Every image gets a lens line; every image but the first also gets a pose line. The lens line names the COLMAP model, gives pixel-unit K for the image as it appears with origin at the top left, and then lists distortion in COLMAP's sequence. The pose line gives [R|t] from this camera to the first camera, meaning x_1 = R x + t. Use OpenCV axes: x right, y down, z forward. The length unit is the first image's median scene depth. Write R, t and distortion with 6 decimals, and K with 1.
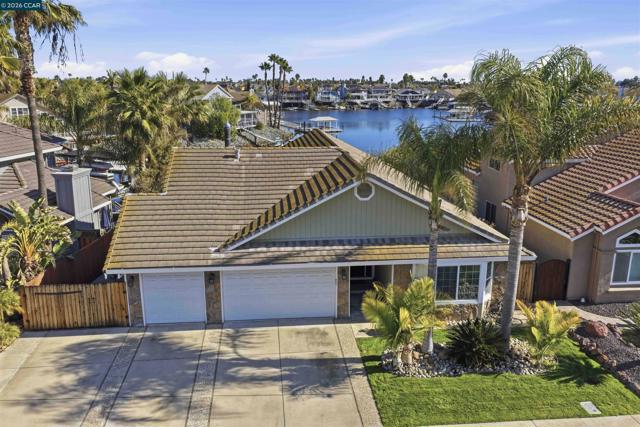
lens RADIAL K [[534.0, 0, 320.7], [0, 534.0, 214.0], [0, 0, 1]] dist [-0.011369, 0.039304]
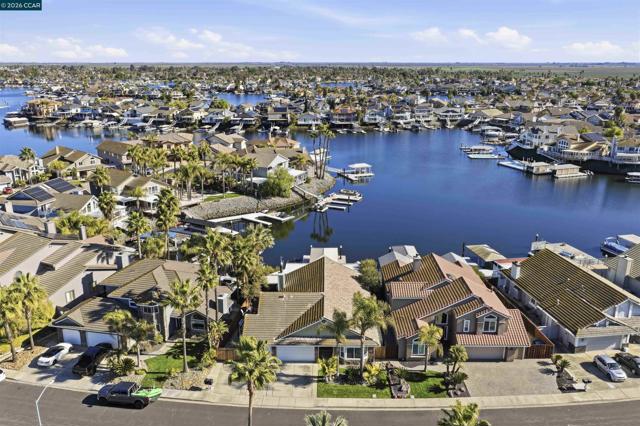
lens RADIAL K [[534.0, 0, 320.5], [0, 534.0, 212.7], [0, 0, 1]] dist [-0.011369, 0.039304]
pose [[0.993743, 0.030117, -0.107555, 0.361874], [-0.026279, 0.998972, 0.036933, -0.754653], [0.108557, -0.033875, 0.993513, -1.953223]]
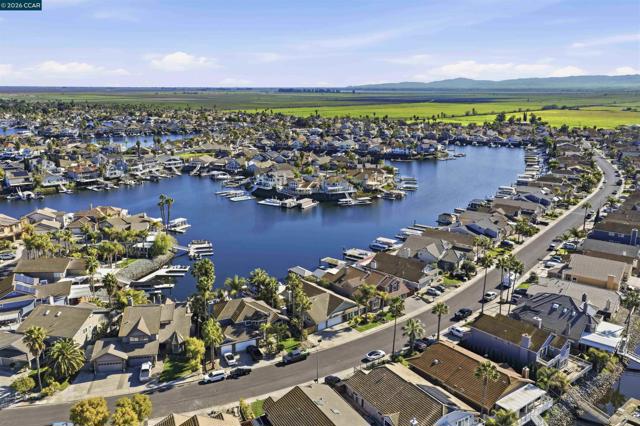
lens RADIAL K [[534.0, 0, 322.2], [0, 534.0, 212.7], [0, 0, 1]] dist [-0.011369, 0.039304]
pose [[0.838018, -0.123639, 0.531450, -3.425213], [0.126448, 0.991480, 0.031272, -1.351579], [-0.530789, 0.040994, 0.846512, -4.382105]]
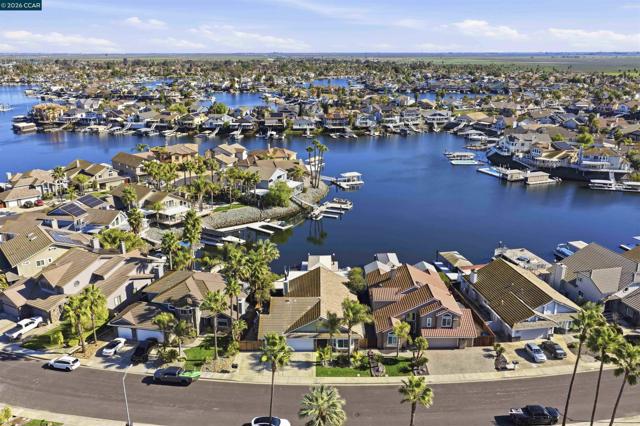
lens RADIAL K [[534.0, 0, 320.3], [0, 534.0, 213.5], [0, 0, 1]] dist [-0.011369, 0.039304]
pose [[0.995027, 0.024708, -0.096494, 0.435528], [-0.019459, 0.998299, 0.054966, -1.033750], [0.097688, -0.052815, 0.993815, -2.861329]]
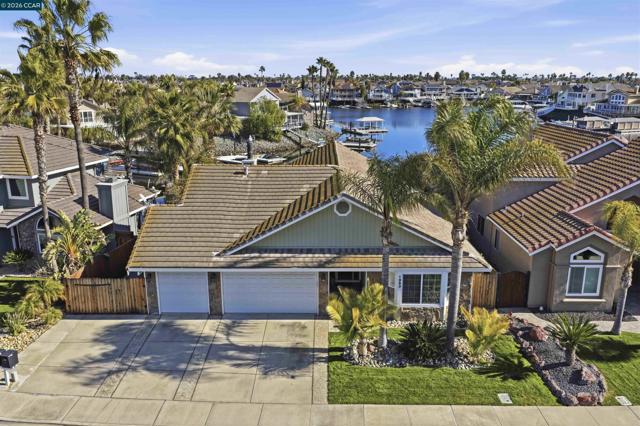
lens RADIAL K [[534.0, 0, 320.9], [0, 534.0, 213.3], [0, 0, 1]] dist [-0.011369, 0.039304]
pose [[0.994313, 0.023920, -0.103773, 0.152968], [-0.023089, 0.999691, 0.009207, -0.040171], [0.103962, -0.006759, 0.994558, -0.170965]]
